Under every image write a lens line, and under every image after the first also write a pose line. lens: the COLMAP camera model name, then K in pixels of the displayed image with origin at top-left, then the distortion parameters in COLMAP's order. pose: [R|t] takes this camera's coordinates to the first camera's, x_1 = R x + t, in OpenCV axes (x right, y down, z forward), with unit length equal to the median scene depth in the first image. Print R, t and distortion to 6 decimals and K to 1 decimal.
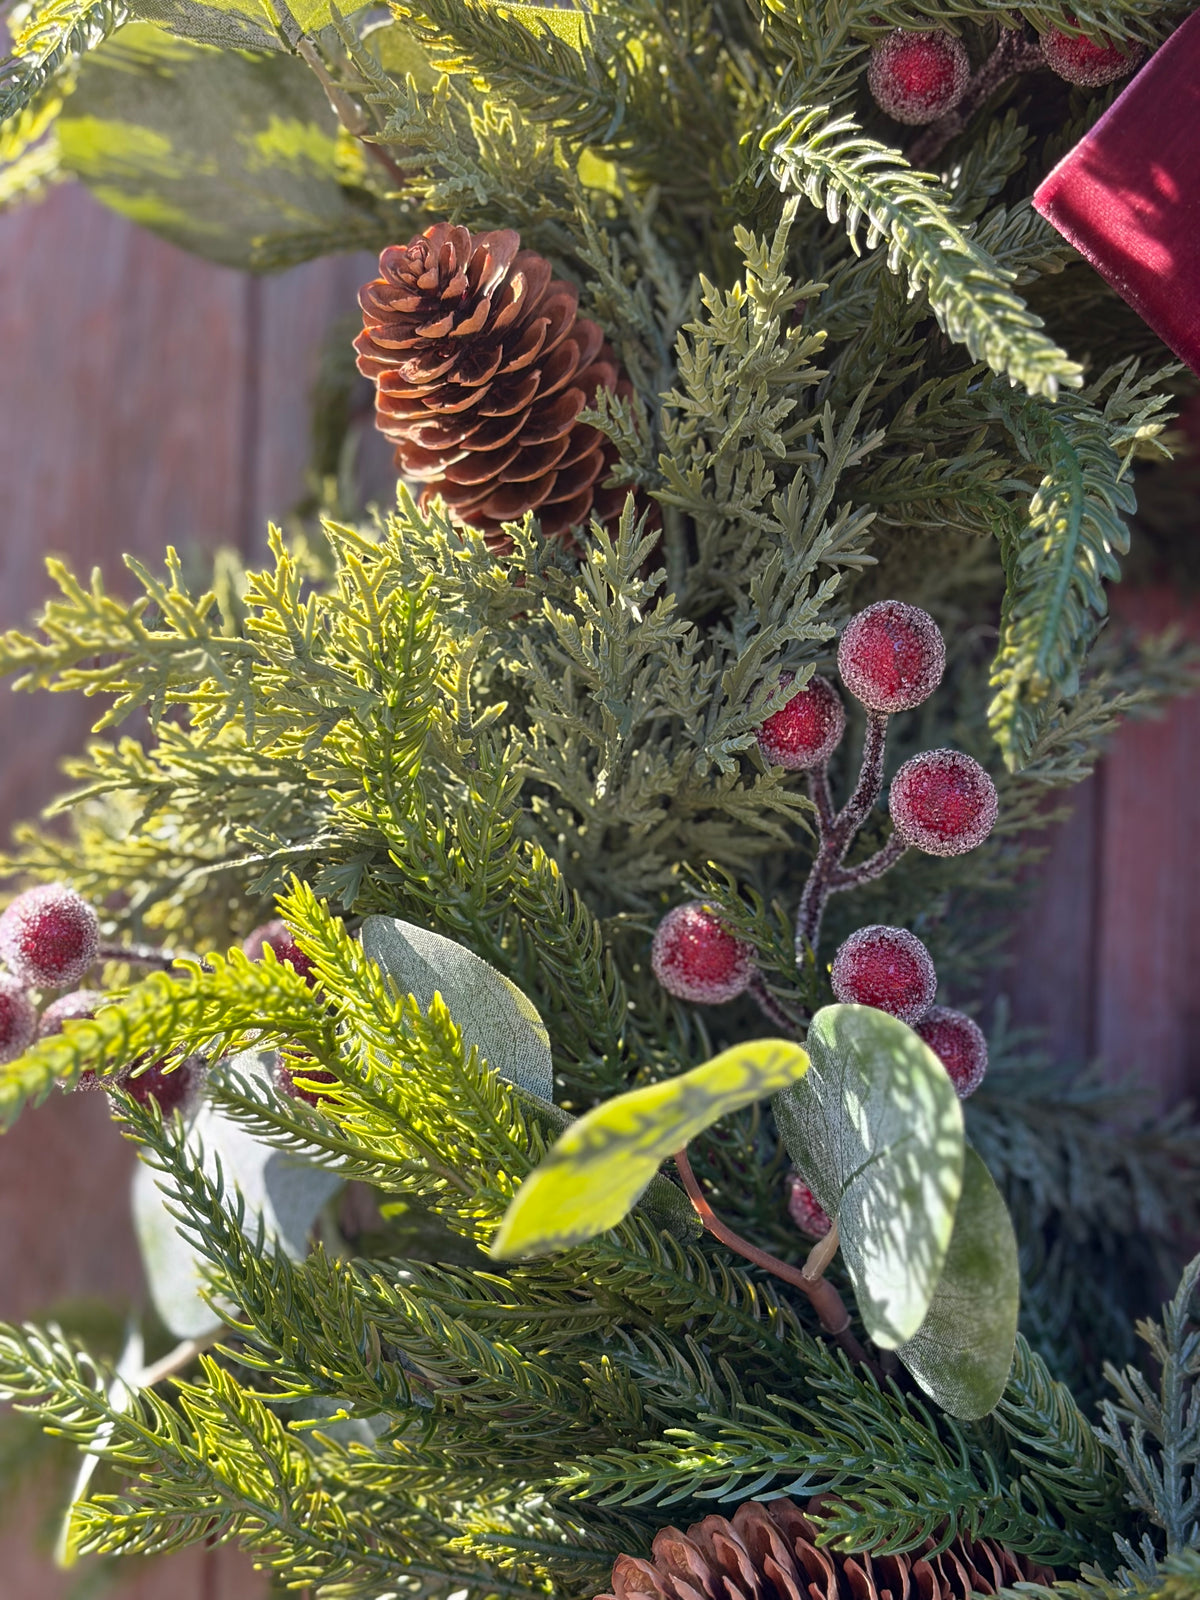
lens RADIAL K [[2512.1, 0, 602.6], [0, 2512.1, 807.9], [0, 0, 1]] dist [0.234433, -0.994712]
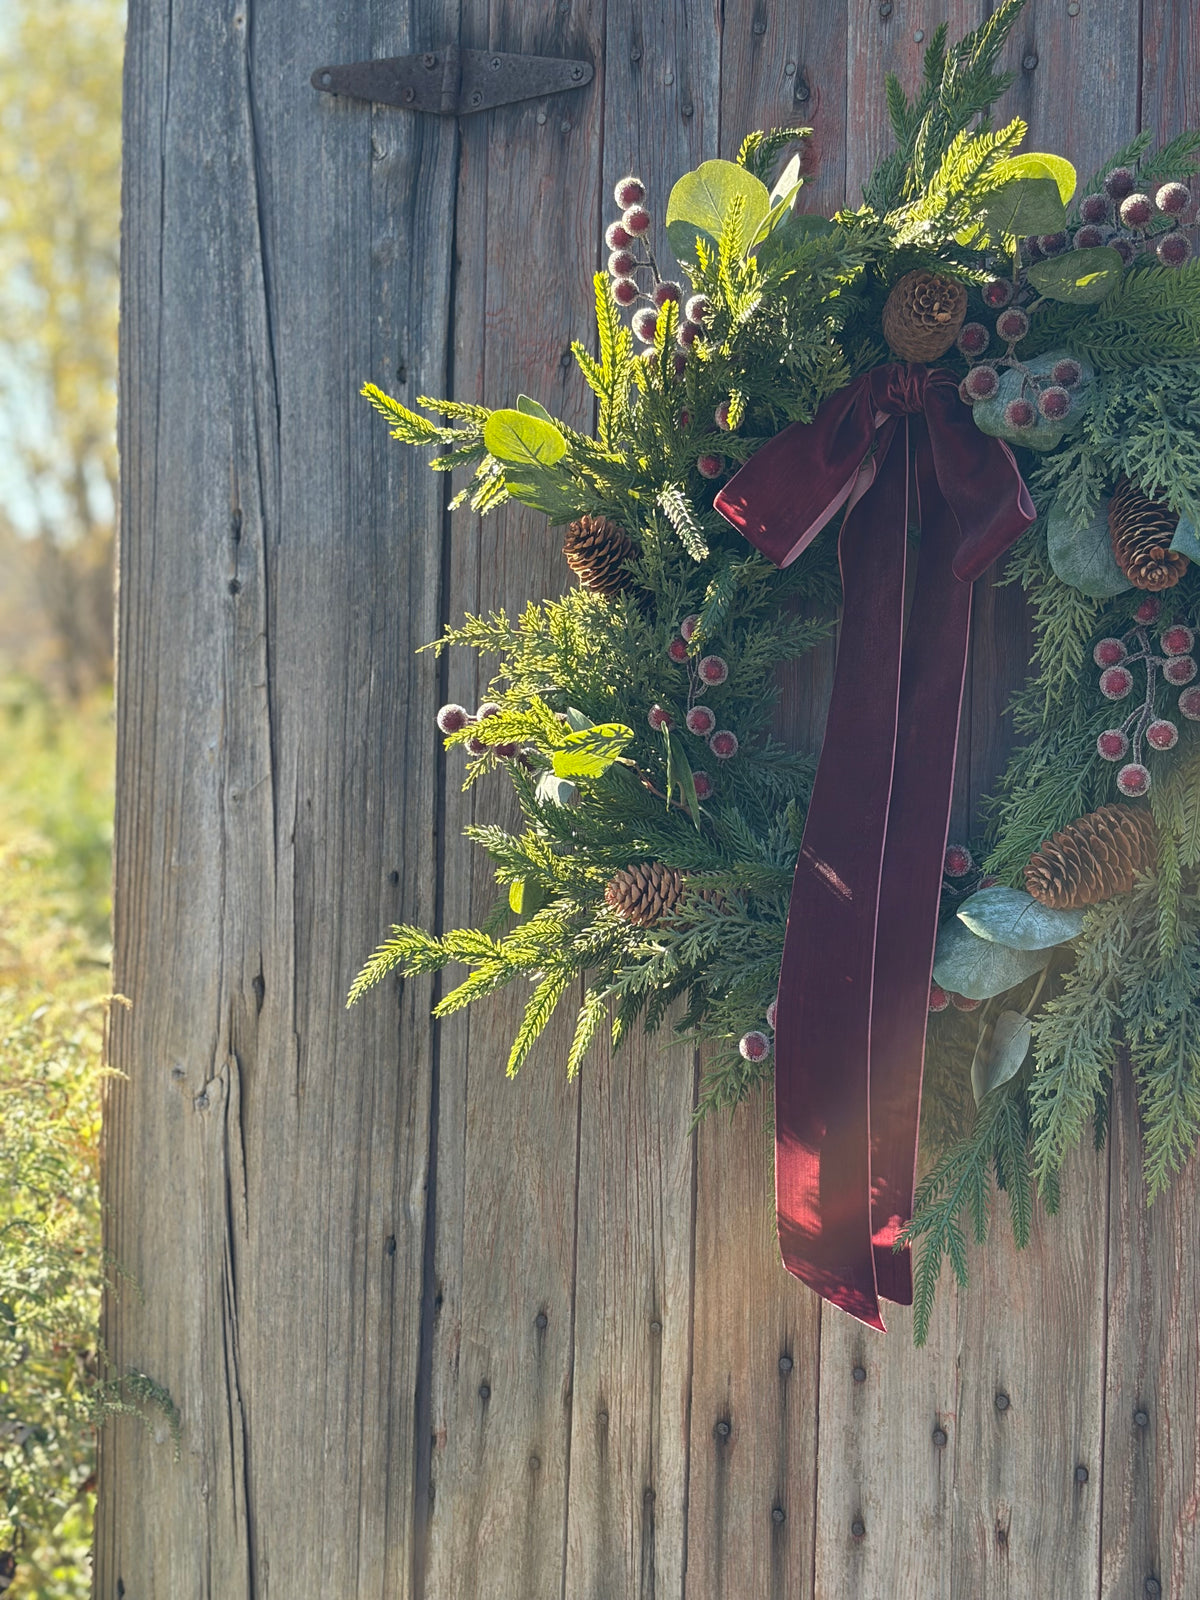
lens RADIAL K [[2512.1, 0, 602.6], [0, 2512.1, 807.9], [0, 0, 1]] dist [0.234433, -0.994712]
pose [[0.928773, -0.014317, -0.370372, 1.287976], [0.013230, 0.999897, -0.005474, 0.206929], [0.370412, 0.000184, 0.928867, -2.332338]]
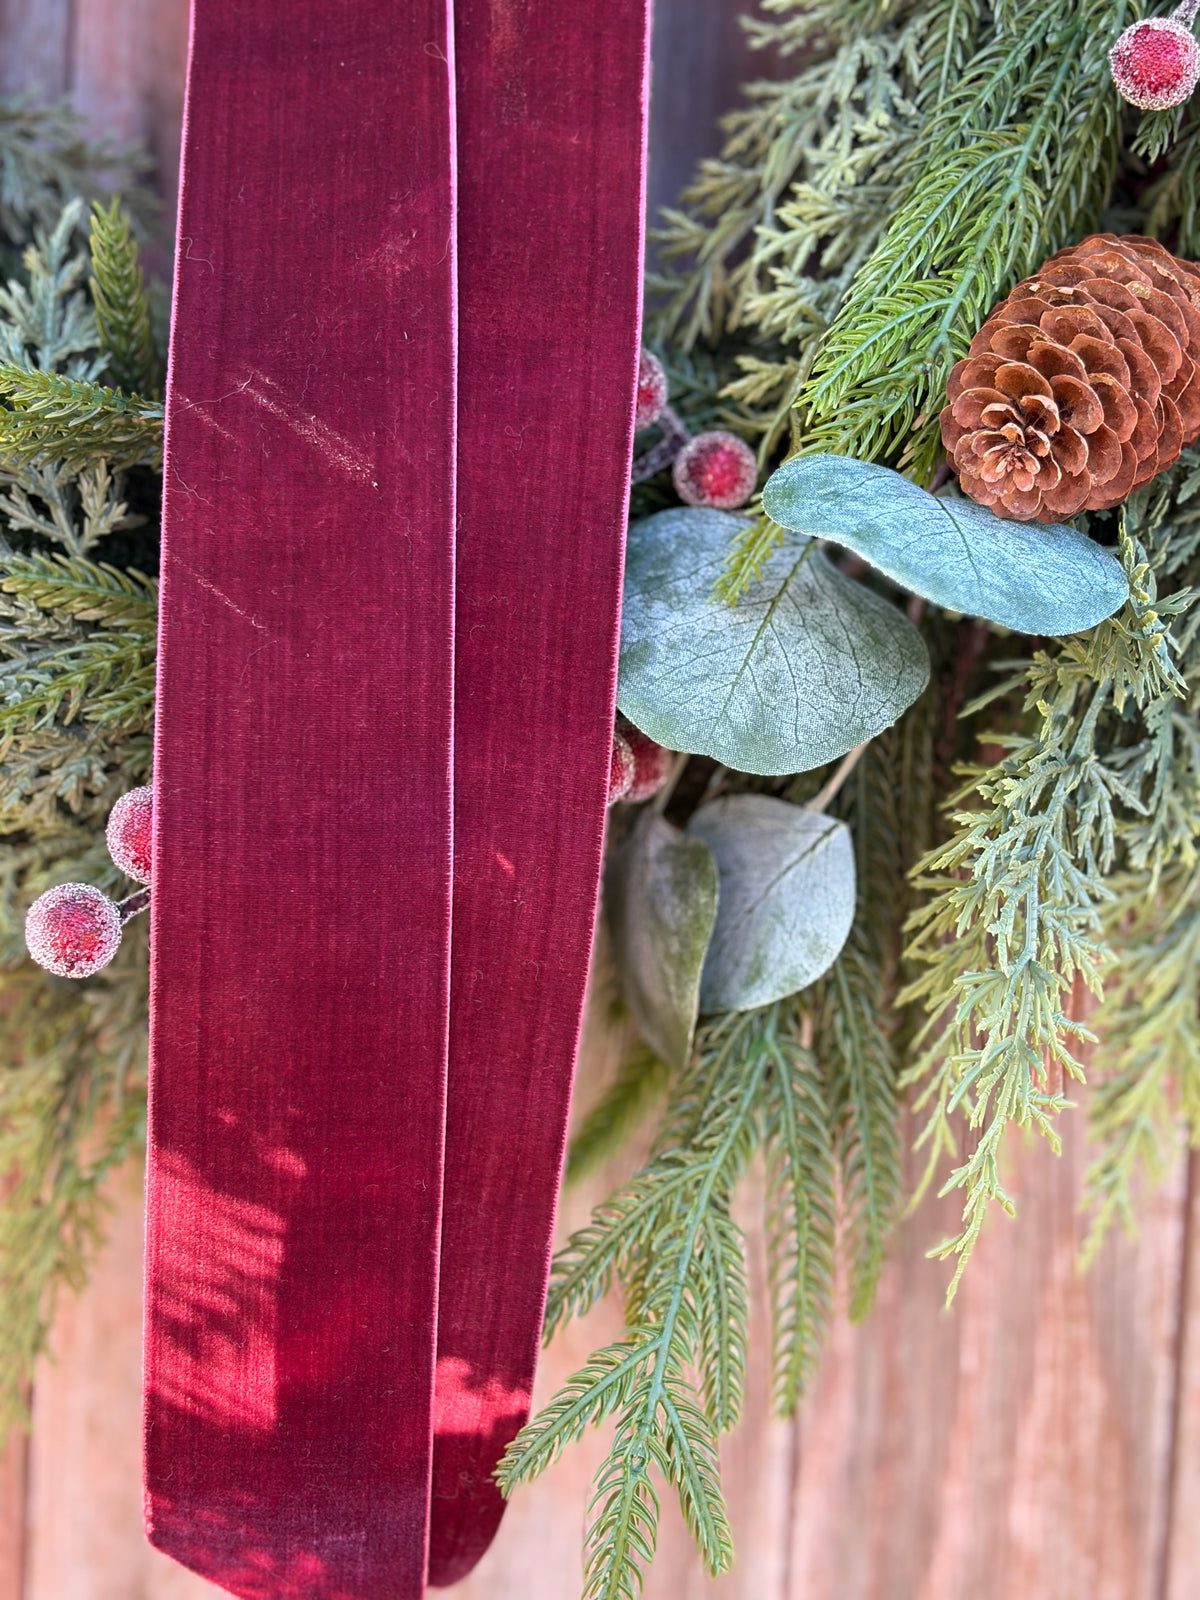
lens RADIAL K [[2513.8, 0, 626.1], [0, 2513.8, 803.9], [0, 0, 1]] dist [0.296397, -1.366738]
pose [[0.976444, -0.006197, 0.215681, 0.229170], [-0.017902, 0.993815, 0.109600, 0.328393], [-0.215026, -0.110879, 0.970294, -0.266316]]
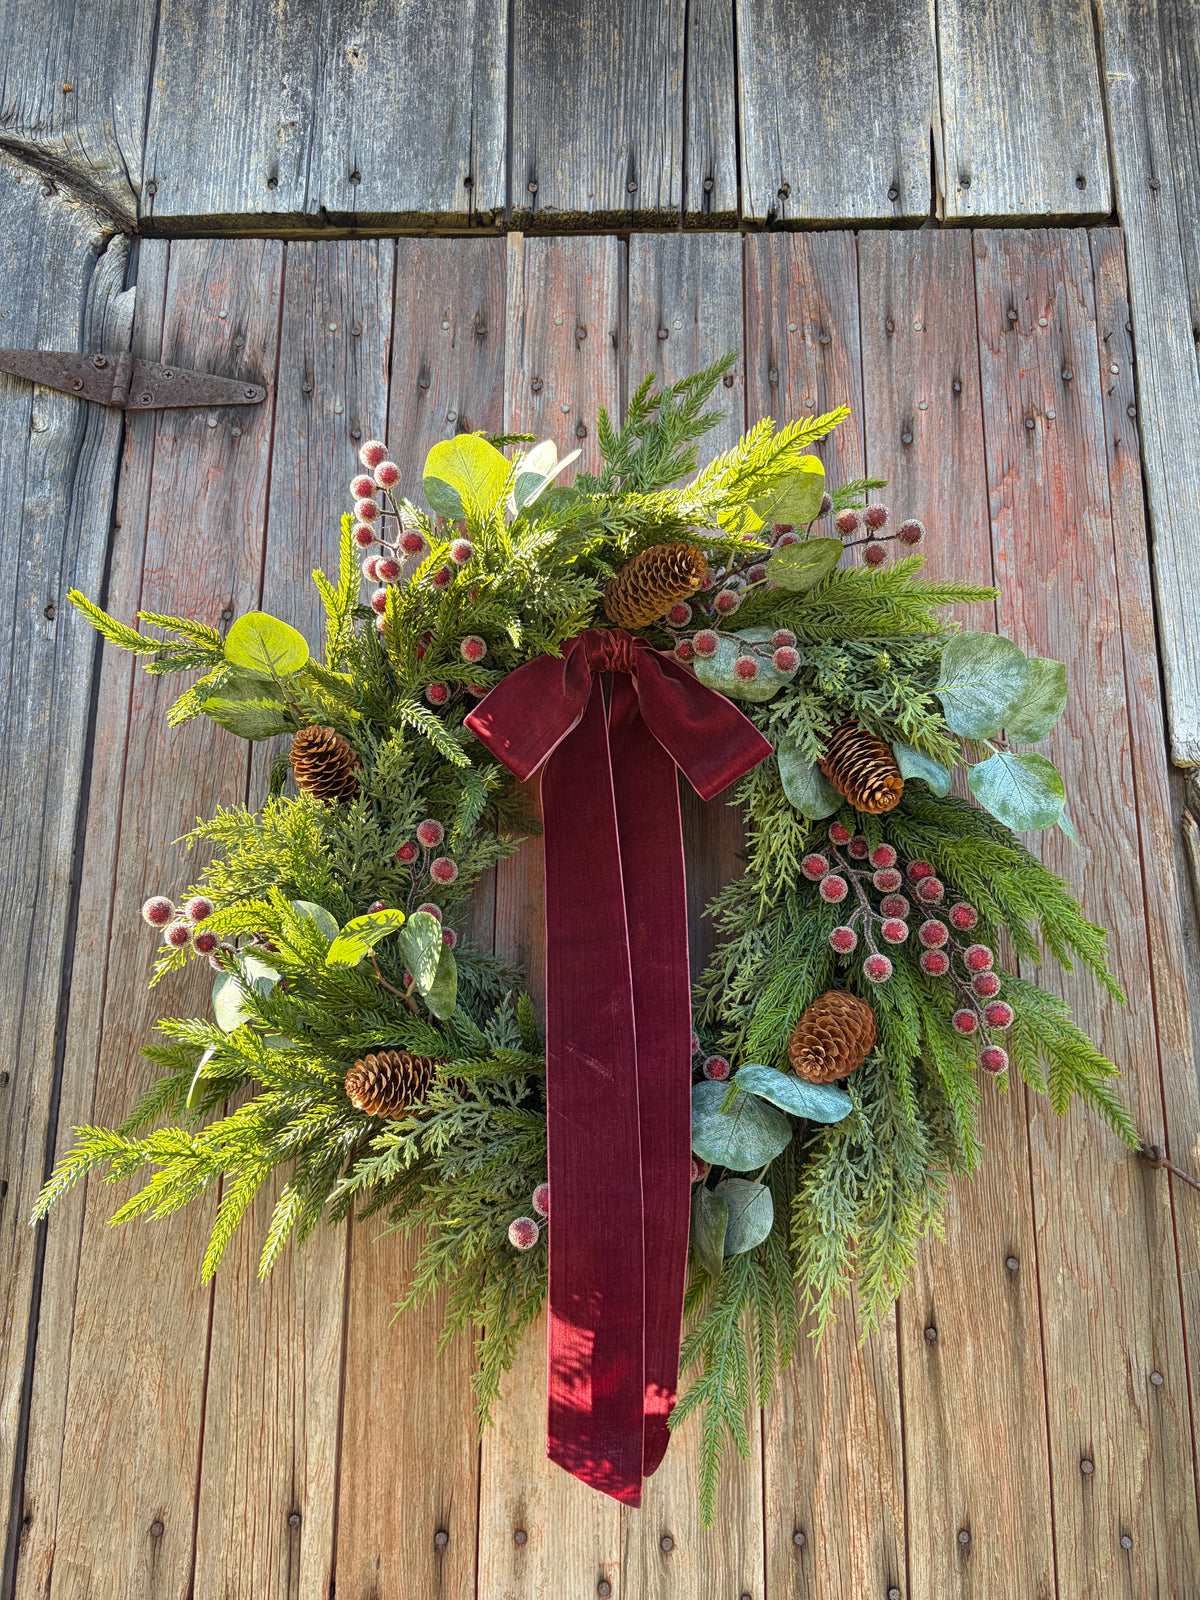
lens RADIAL K [[1188.1, 0, 606.0], [0, 1188.1, 807.8], [0, 0, 1]] dist [0.064504, -0.083856]
pose [[0.979171, 0.013584, 0.202584, 0.006554], [0.024591, 0.982480, -0.184739, 0.244960], [-0.201545, 0.185873, 0.961681, -0.831875]]
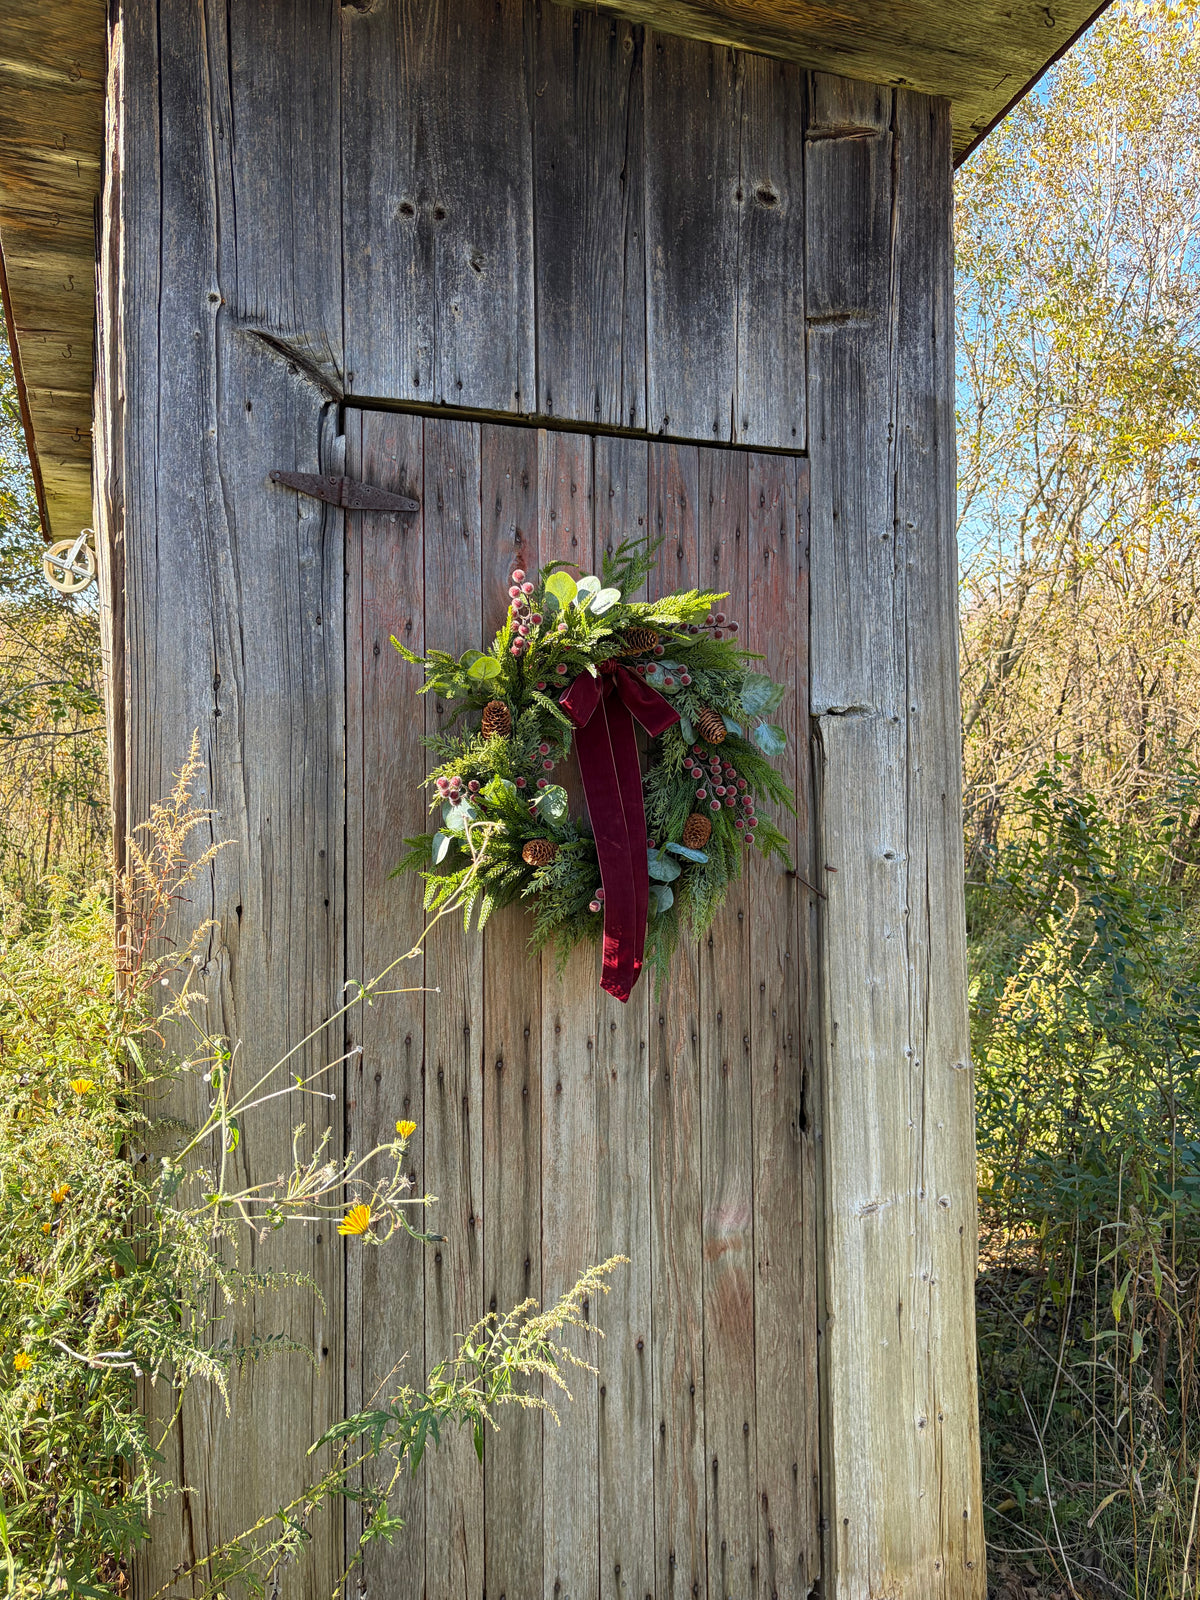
lens RADIAL K [[1331.4, 0, 653.1], [0, 1331.4, 802.8], [0, 0, 1]] dist [0.020618, -0.006325]
pose [[0.812496, -0.030470, 0.582170, -2.355768], [0.024267, 0.999535, 0.018446, 0.056214], [-0.582462, -0.000860, 0.812858, -3.133032]]
